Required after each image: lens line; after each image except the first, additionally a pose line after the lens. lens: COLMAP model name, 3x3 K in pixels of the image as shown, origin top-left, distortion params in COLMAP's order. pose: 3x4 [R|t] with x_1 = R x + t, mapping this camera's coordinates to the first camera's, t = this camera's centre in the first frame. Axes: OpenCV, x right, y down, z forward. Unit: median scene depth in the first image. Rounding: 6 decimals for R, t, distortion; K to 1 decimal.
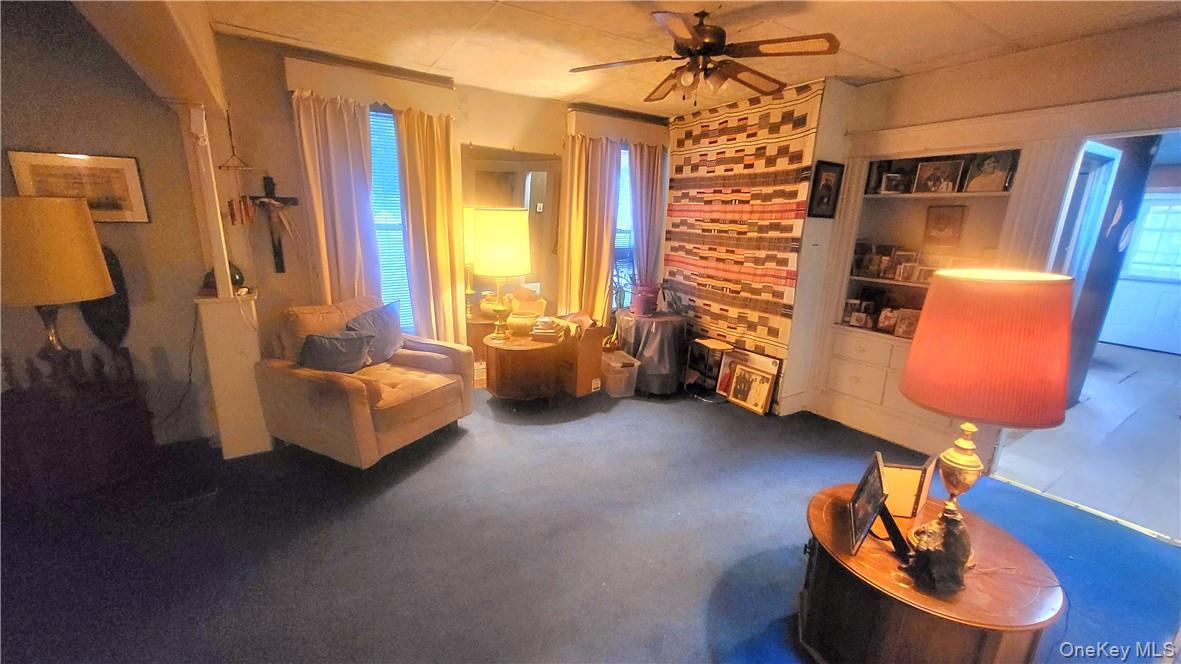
lens RADIAL K [[466.1, 0, 588.6], [0, 466.1, 336.5], [0, 0, 1]] dist [0.000675, -0.000065]
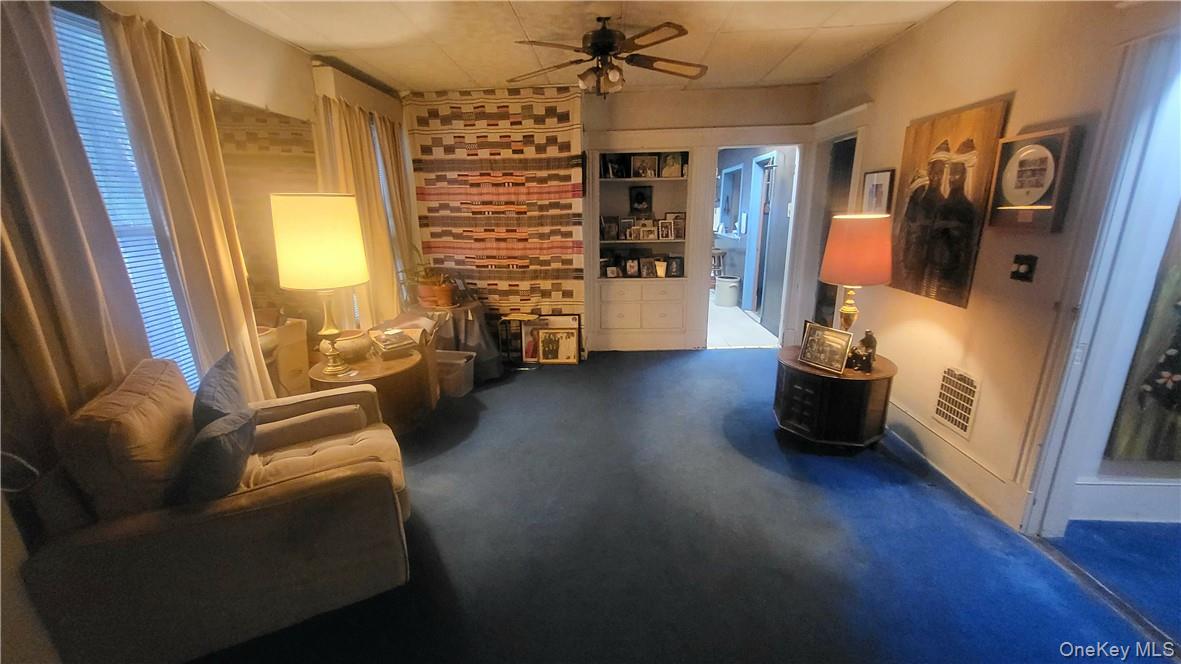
lens RADIAL K [[466.1, 0, 588.6], [0, 466.1, 336.5], [0, 0, 1]] dist [0.000675, -0.000065]
pose [[0.569533, -0.255948, 0.781104, -0.518553], [0.233220, 0.961549, 0.145026, -0.063586], [-0.788188, 0.099572, 0.607326, 0.234387]]
